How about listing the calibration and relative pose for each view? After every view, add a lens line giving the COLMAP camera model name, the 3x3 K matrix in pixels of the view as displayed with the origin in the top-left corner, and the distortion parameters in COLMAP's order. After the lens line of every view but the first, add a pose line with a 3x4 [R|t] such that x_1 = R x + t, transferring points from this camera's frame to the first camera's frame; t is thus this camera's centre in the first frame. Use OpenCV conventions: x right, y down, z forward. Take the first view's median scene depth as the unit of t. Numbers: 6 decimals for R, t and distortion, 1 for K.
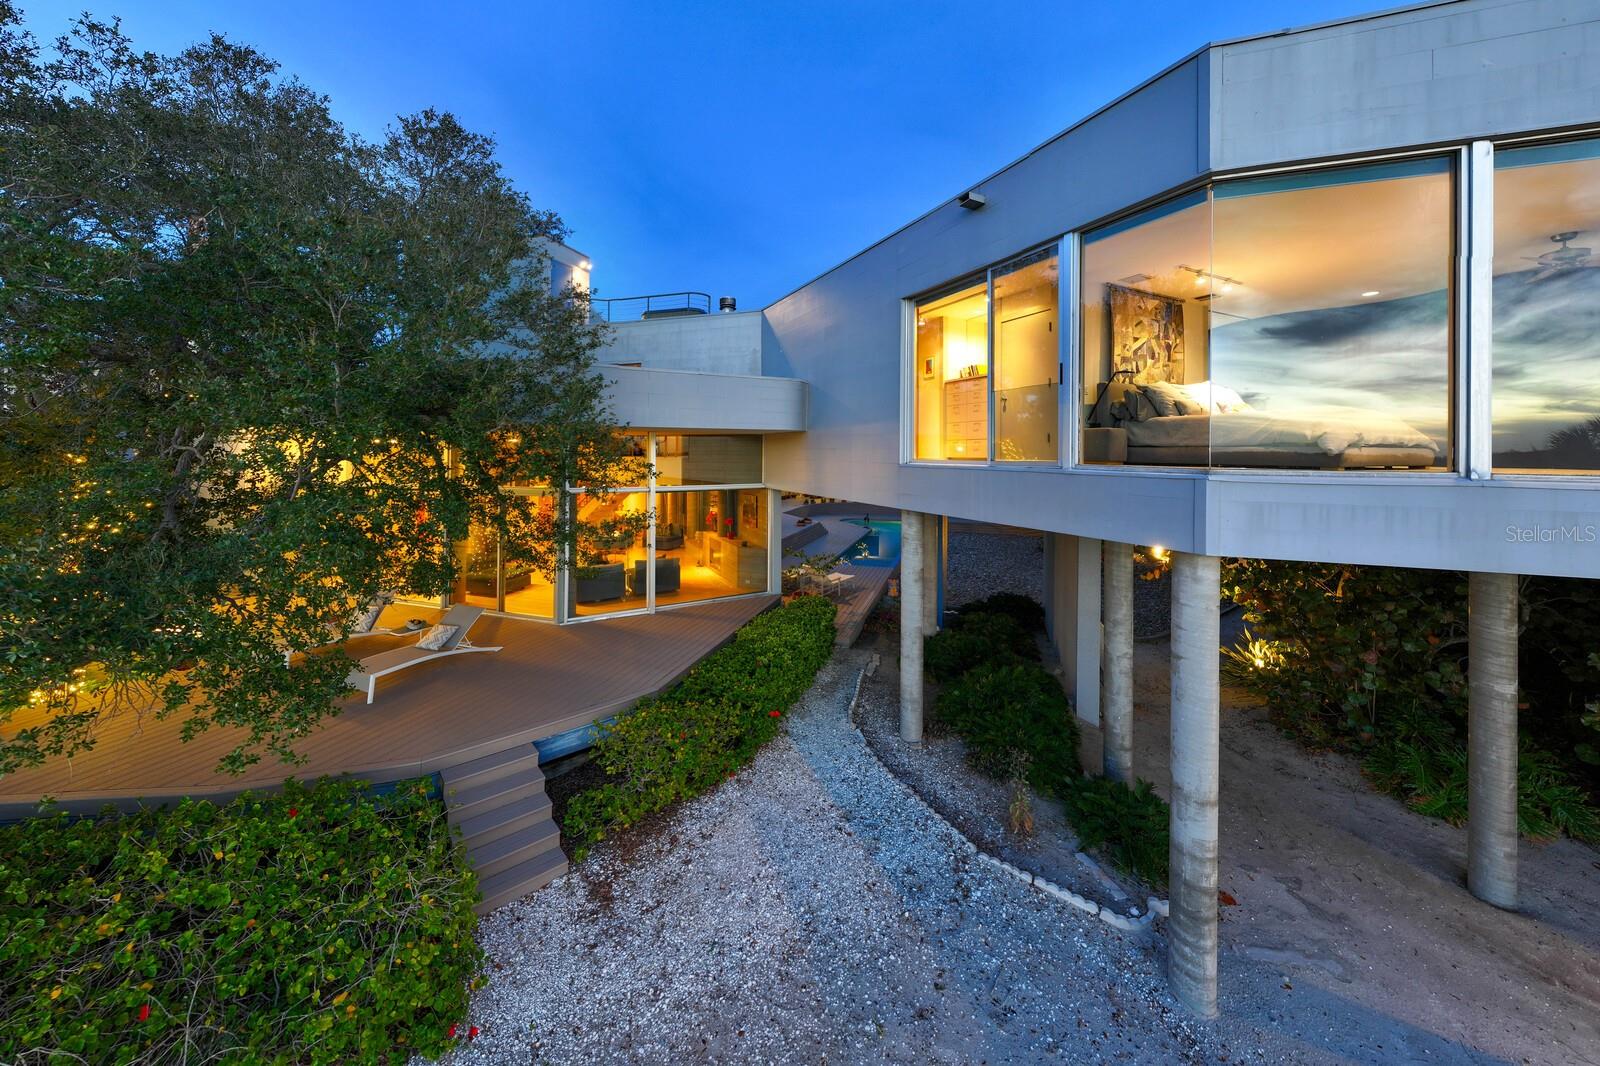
lens RADIAL K [[546.0, 0, 808.7], [0, 546.0, 452.9], [0, 0, 1]] dist [-0.004707, 0.000022]
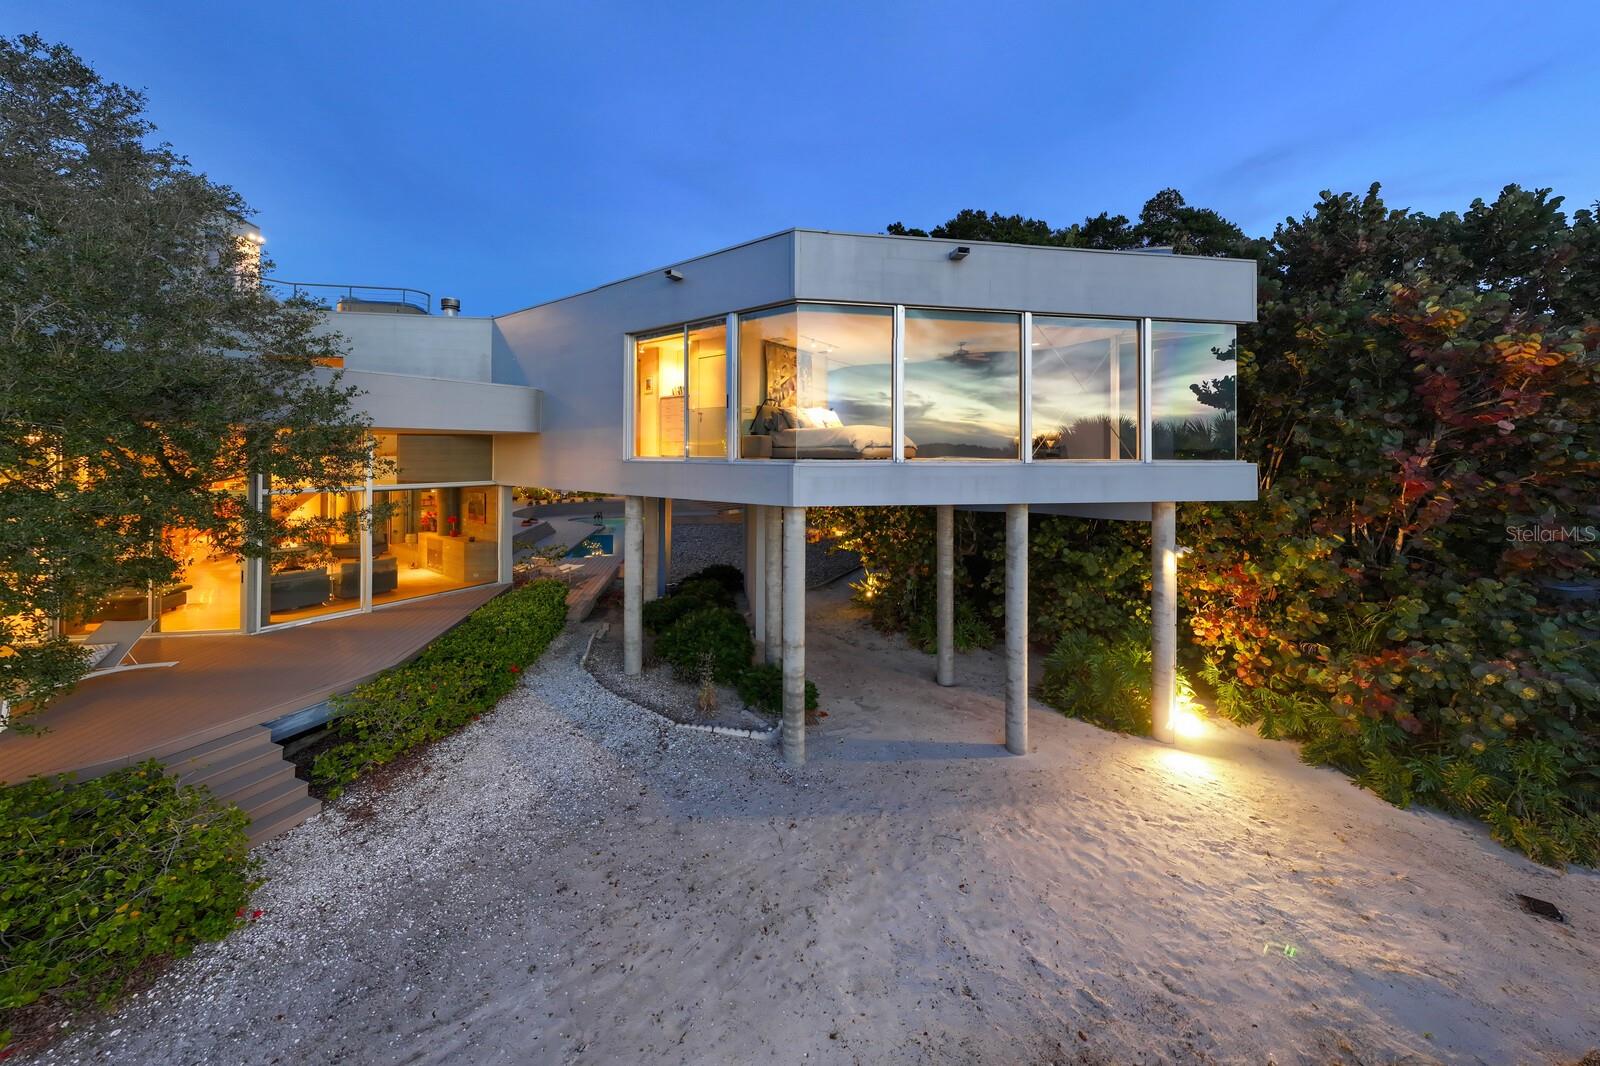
lens RADIAL K [[546.0, 0, 808.7], [0, 546.0, 452.9], [0, 0, 1]] dist [-0.004707, 0.000022]
pose [[0.888976, -0.000899, 0.457952, -0.035475], [0.002123, 0.999995, -0.002157, 0.007521], [-0.457948, 0.002890, 0.888974, -0.361196]]
